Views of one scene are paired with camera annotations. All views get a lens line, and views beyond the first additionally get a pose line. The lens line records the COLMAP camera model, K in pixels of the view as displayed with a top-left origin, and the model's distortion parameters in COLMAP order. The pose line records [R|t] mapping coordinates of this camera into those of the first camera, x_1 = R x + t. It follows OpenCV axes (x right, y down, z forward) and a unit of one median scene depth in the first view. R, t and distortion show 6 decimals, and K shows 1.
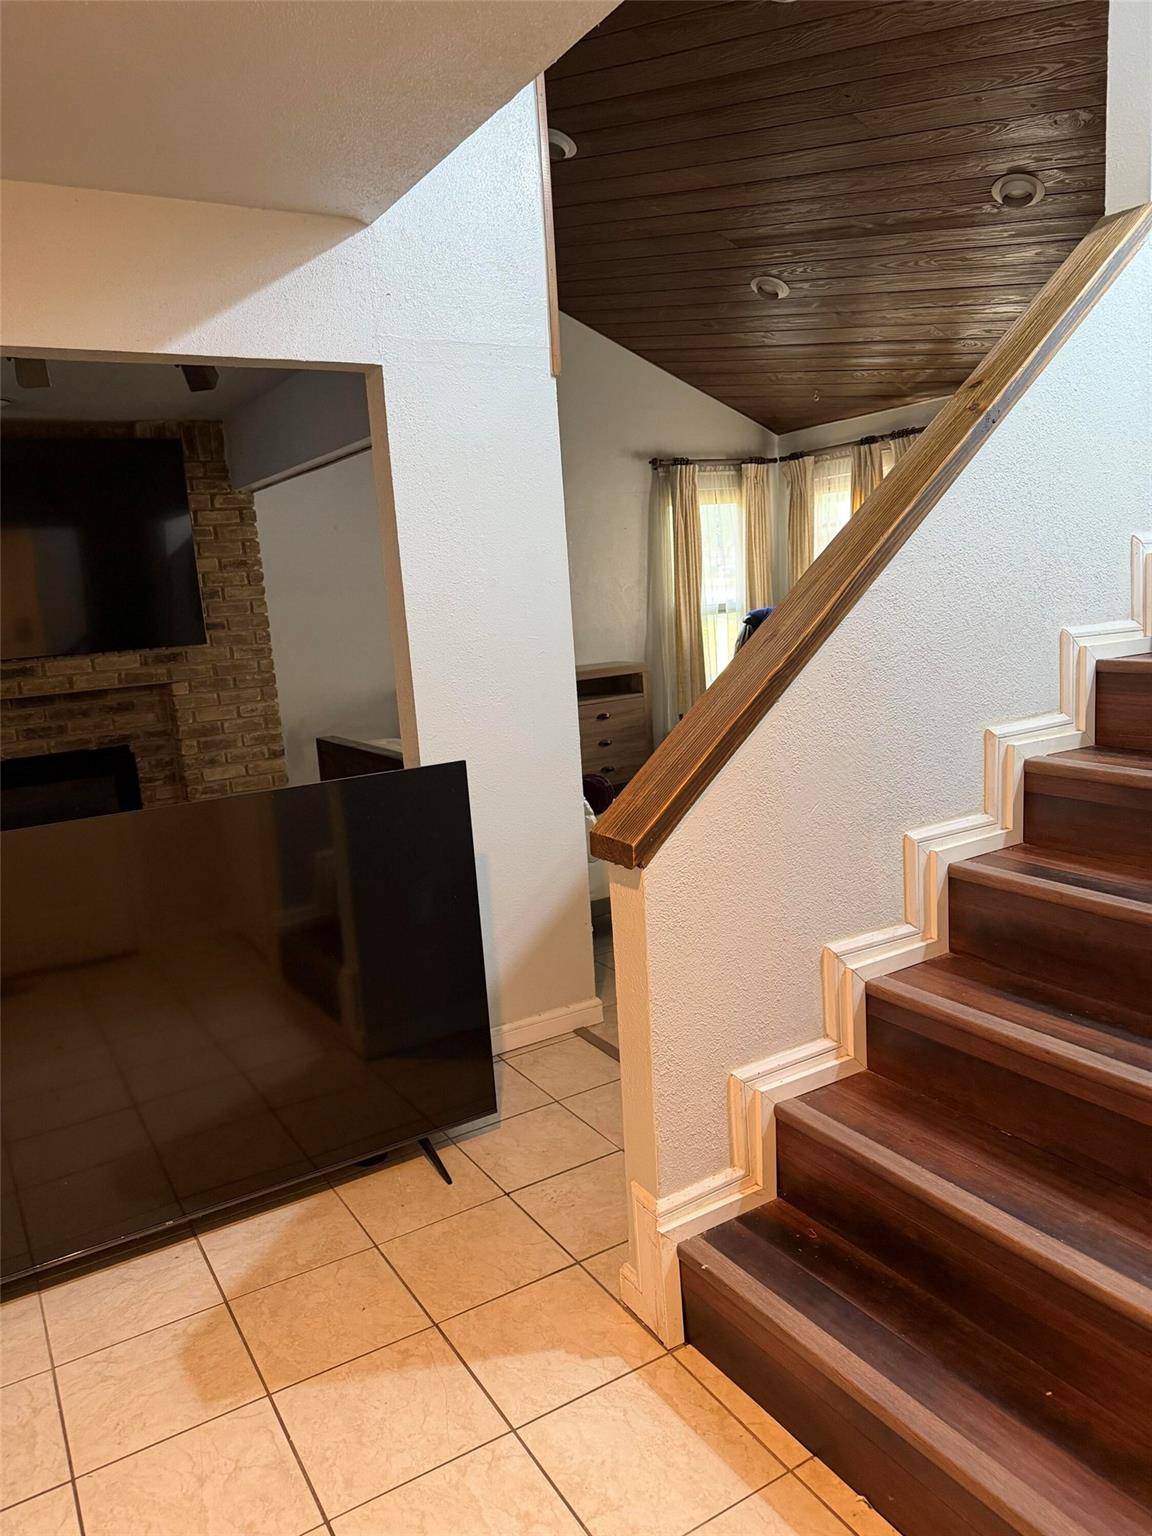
lens RADIAL K [[1102.8, 0, 576.0], [0, 1102.8, 768.0], [0, 0, 1]] dist [0.074505, -0.001549]
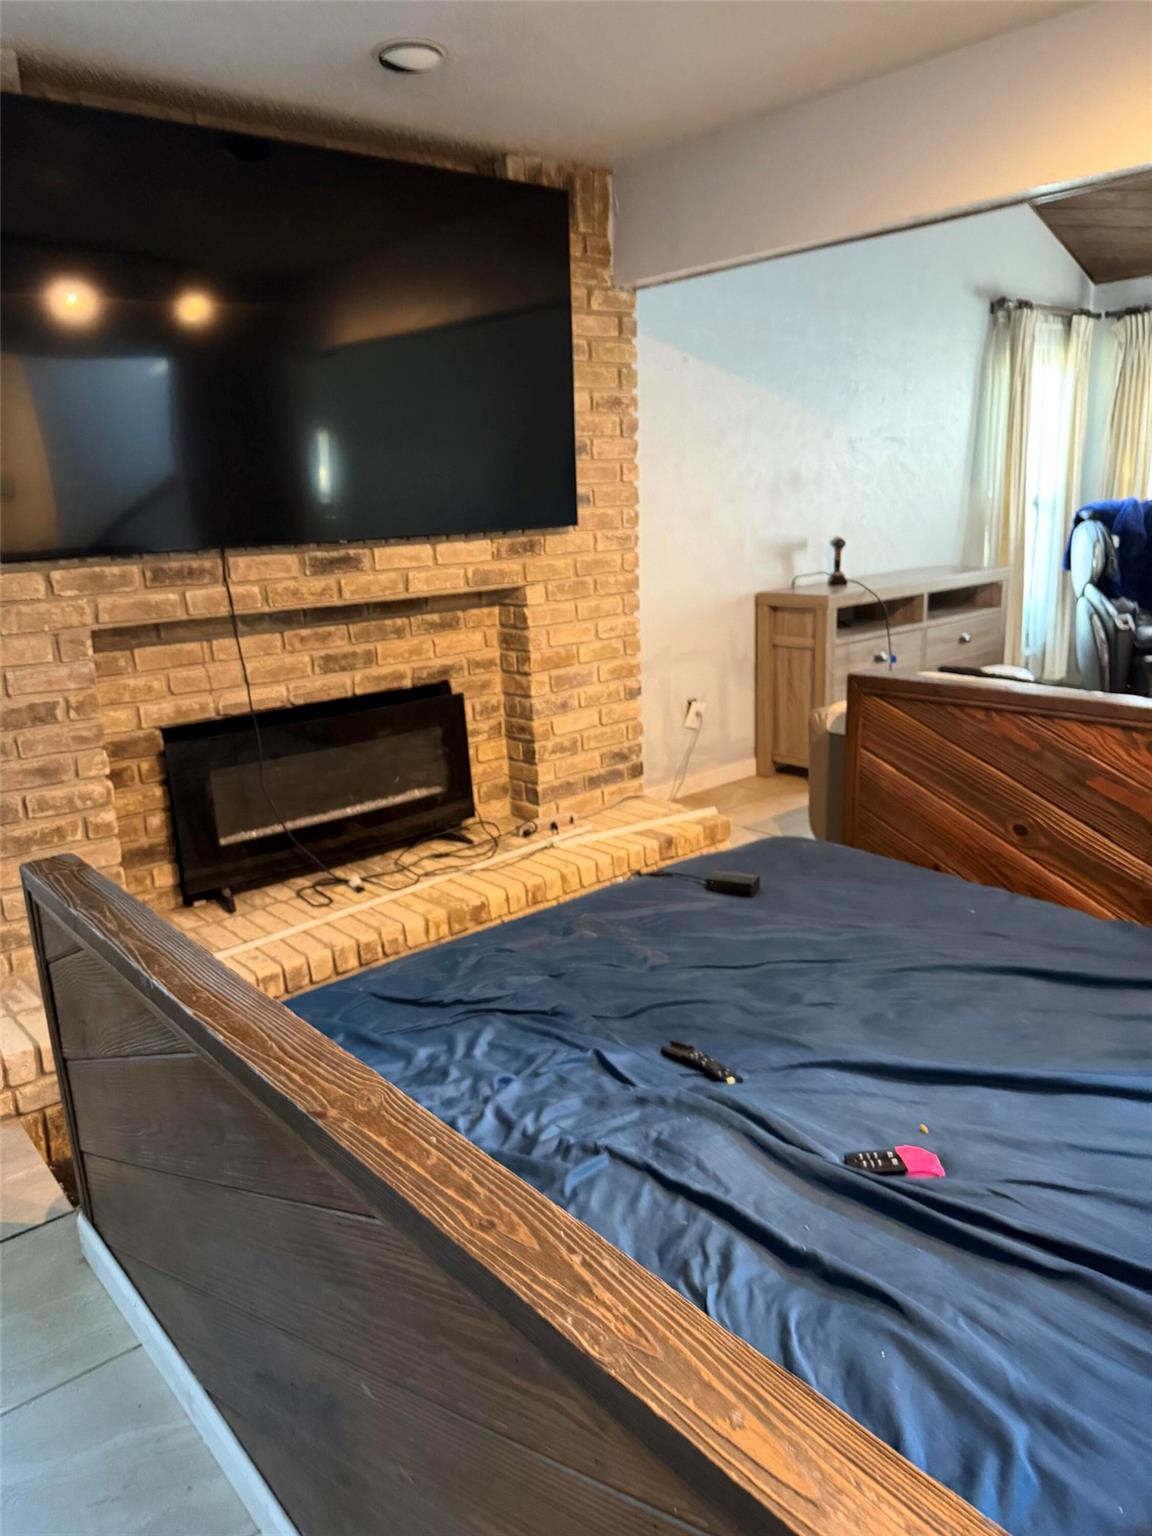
lens RADIAL K [[1081.7, 0, 564.8], [0, 1081.7, 762.3], [0, 0, 1]] dist [0.127654, -0.200605]
pose [[0.985355, -0.008911, 0.170282, -0.440048], [-0.003196, 0.997493, 0.070691, -0.017945], [-0.170485, -0.070200, 0.982857, 0.356104]]
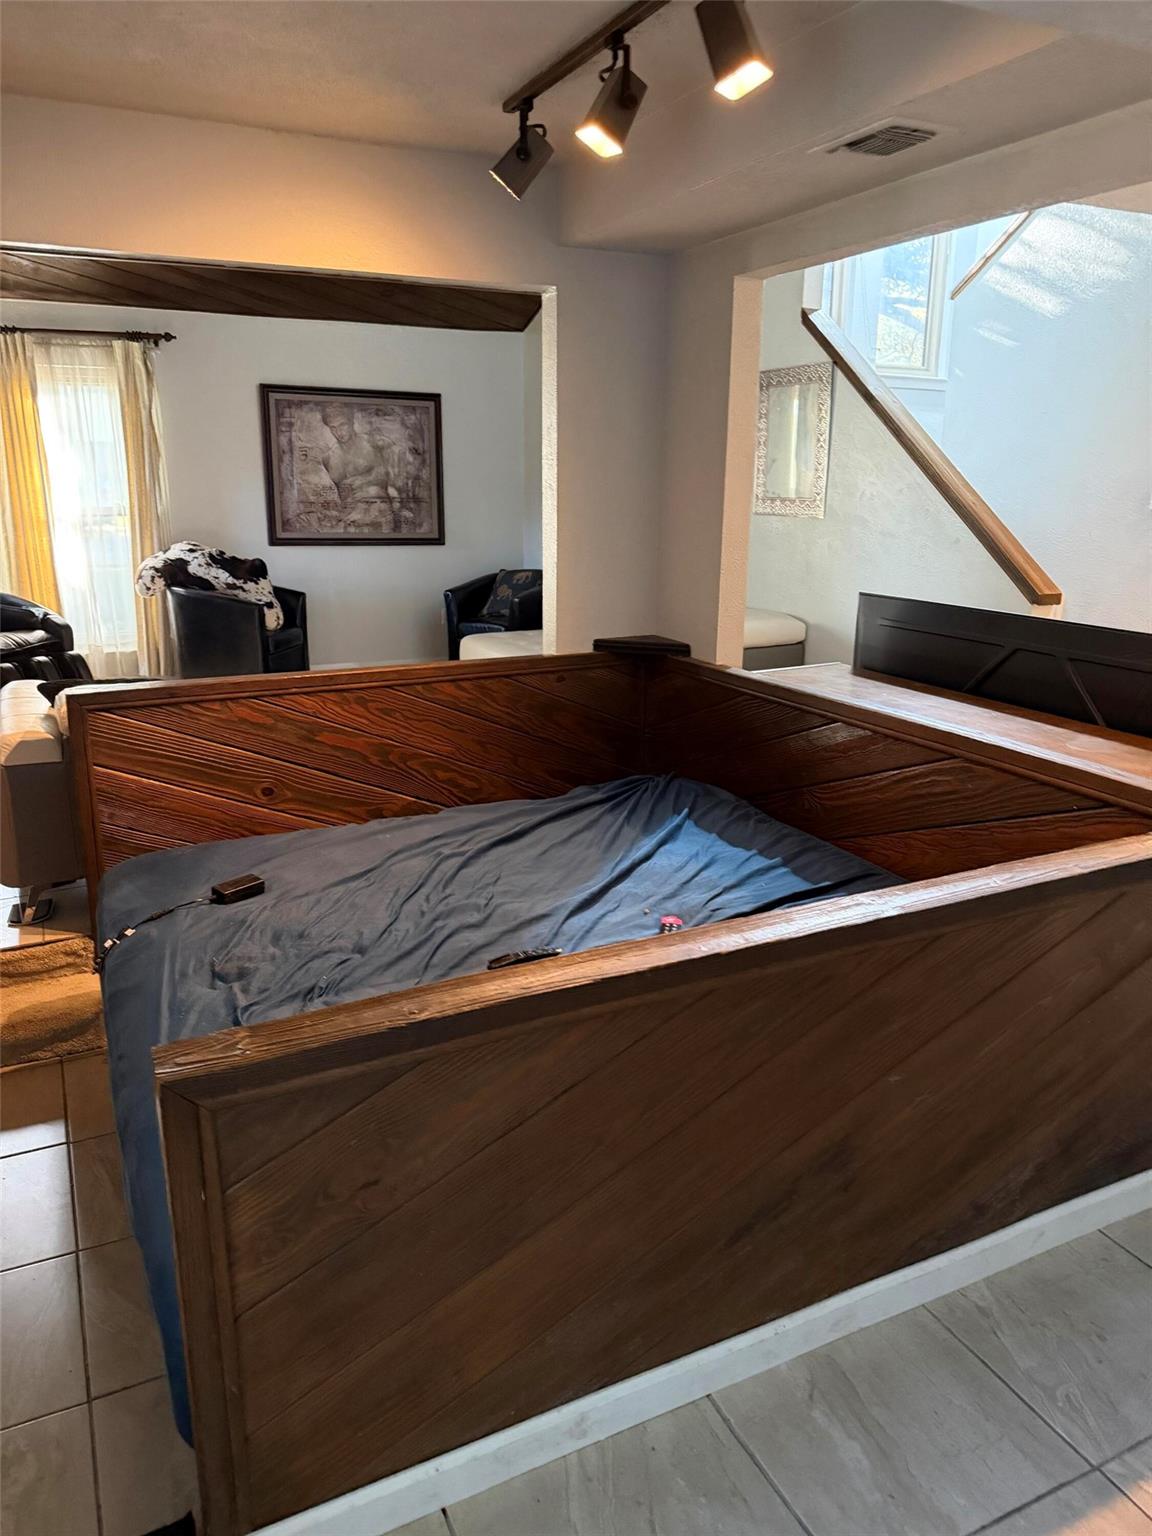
lens RADIAL K [[1065.8, 0, 566.2], [0, 1065.8, 766.3], [0, 0, 1]] dist [0.167243, -0.279518]
pose [[0.077662, -0.196517, 0.977420, -0.715934], [0.158678, 0.970321, 0.182481, -0.048579], [-0.984271, 0.140923, 0.106540, 0.577797]]
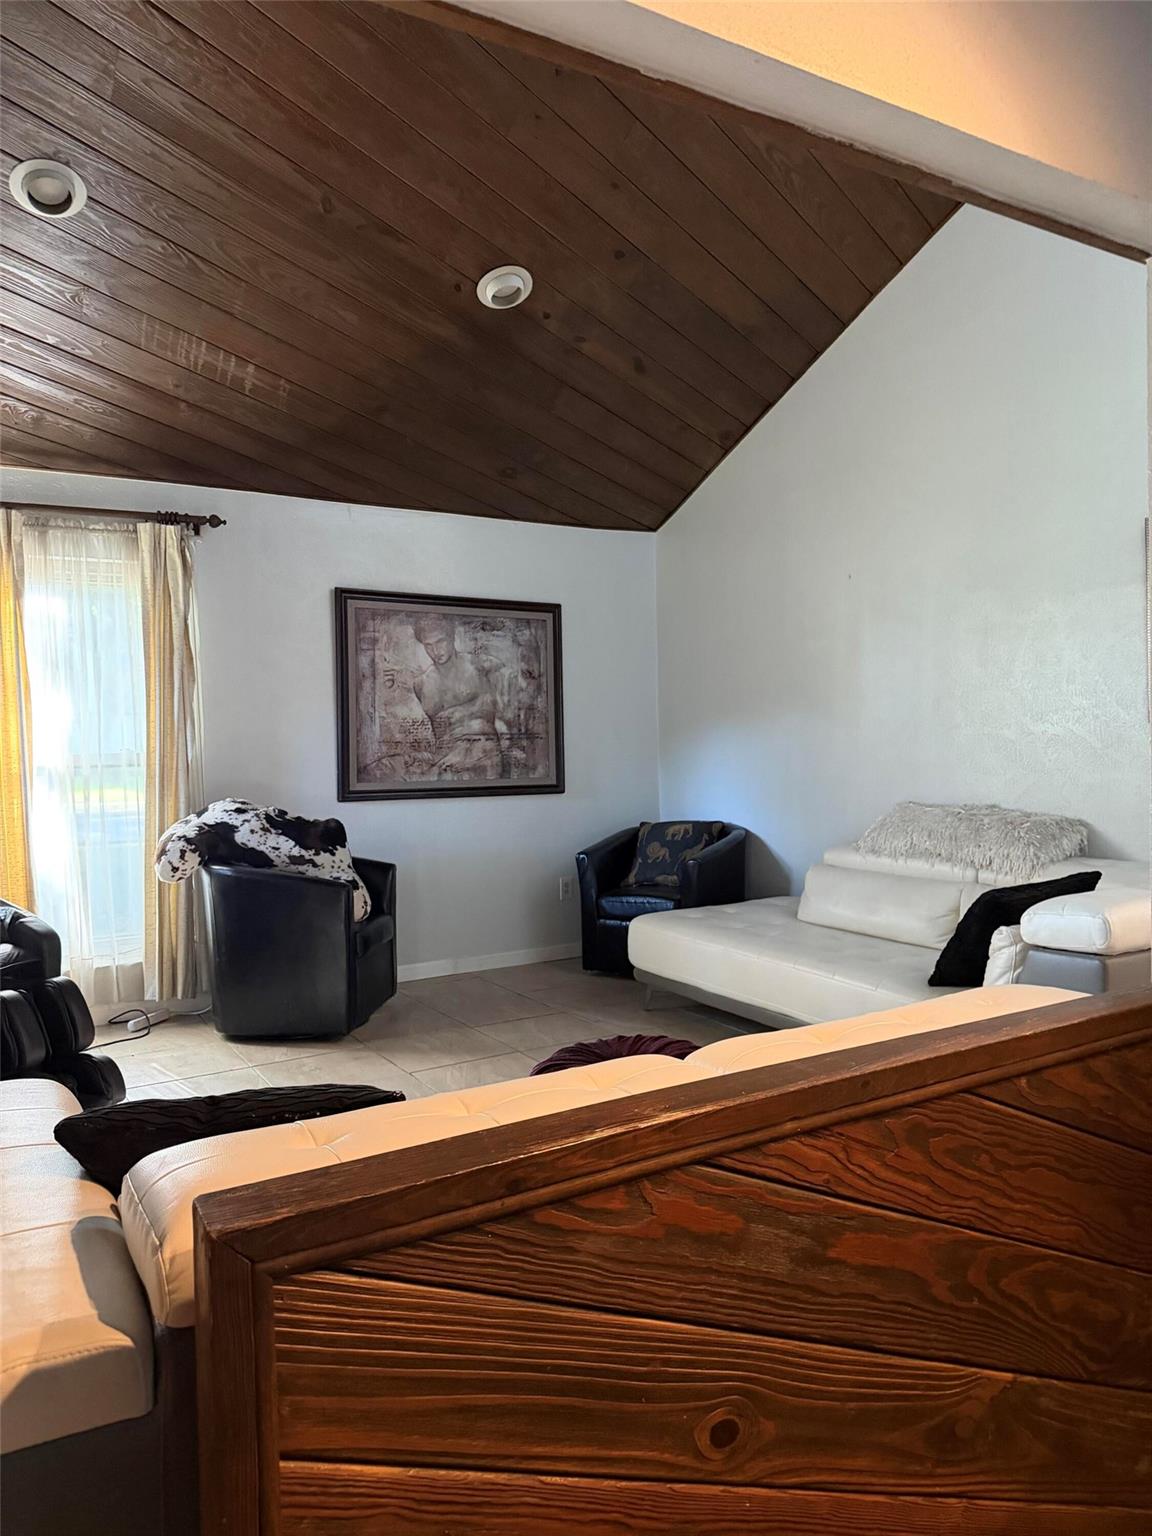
lens RADIAL K [[1071.8, 0, 595.8], [0, 1071.8, 773.1], [0, 0, 1]] dist [0.094008, -0.117356]
pose [[-0.005844, 0.035846, 0.999340, -0.367014], [0.188877, 0.981409, -0.034098, -0.074246], [-0.981983, 0.188553, -0.012505, 0.806033]]
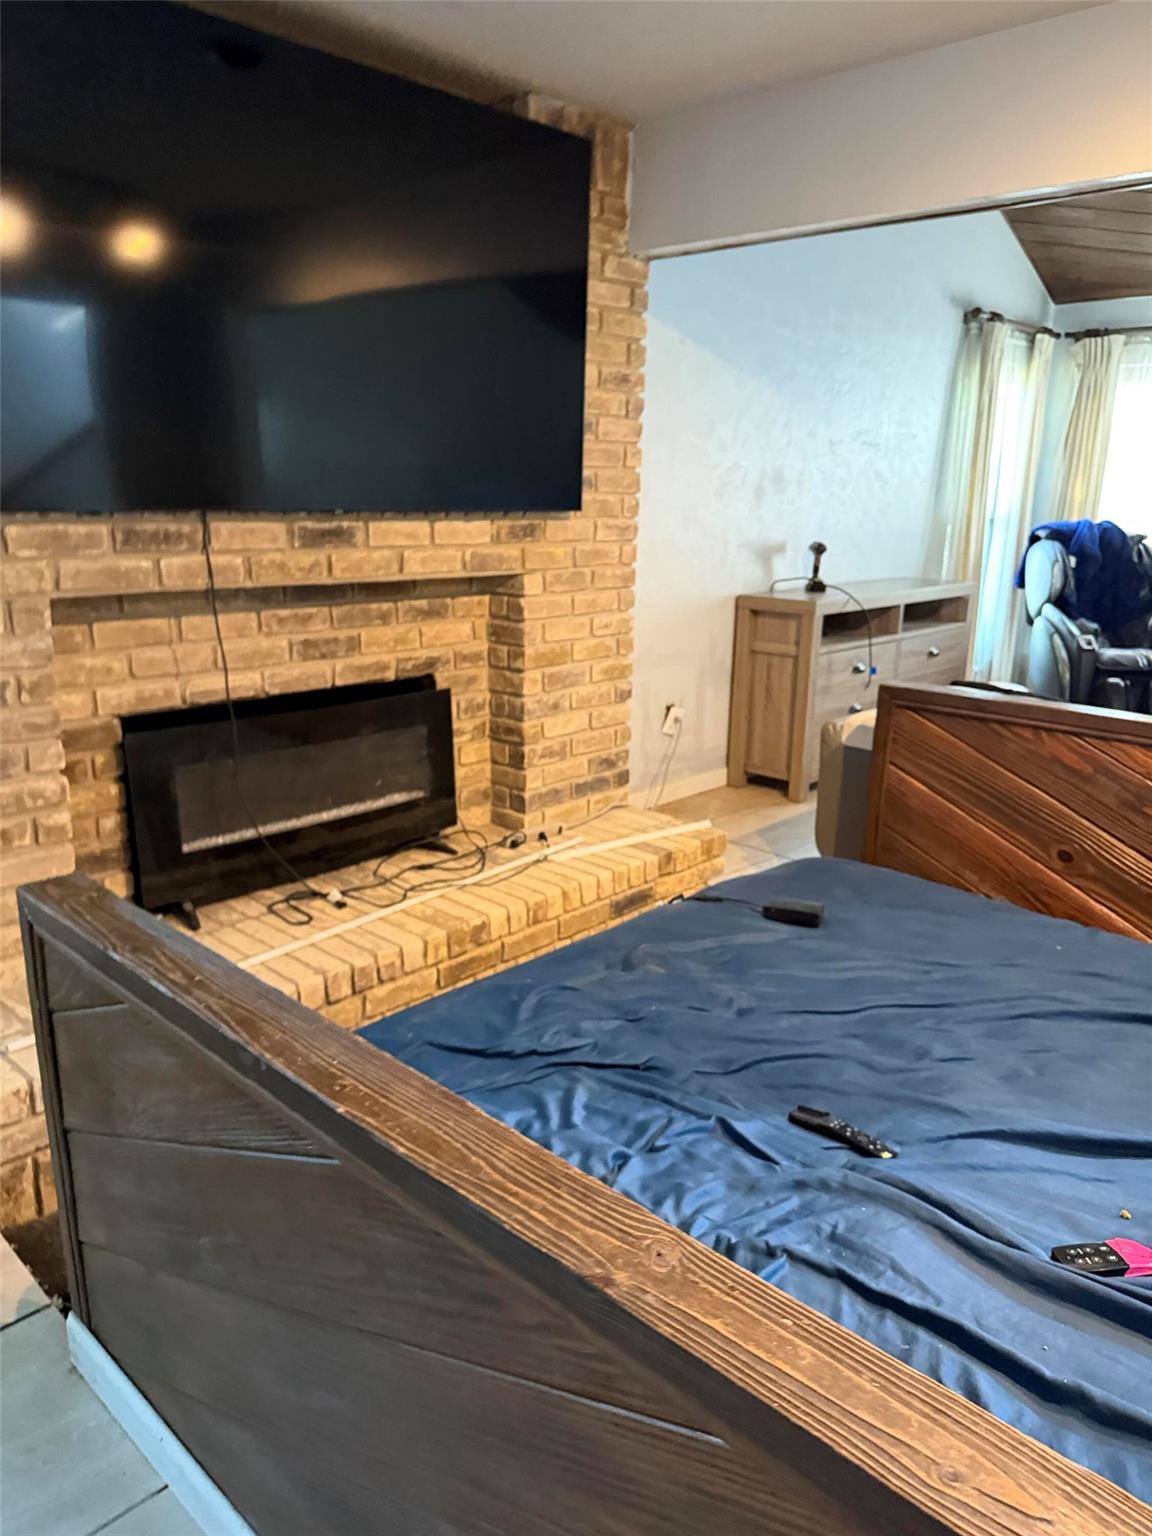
lens RADIAL K [[1082.5, 0, 576.9], [0, 1082.5, 779.2], [0, 0, 1]] dist [0.099177, -0.141880]
pose [[0.958369, 0.016911, 0.285031, -0.488908], [-0.042628, 0.995531, 0.084262, -0.016794], [-0.282333, -0.092905, 0.954807, 0.417933]]
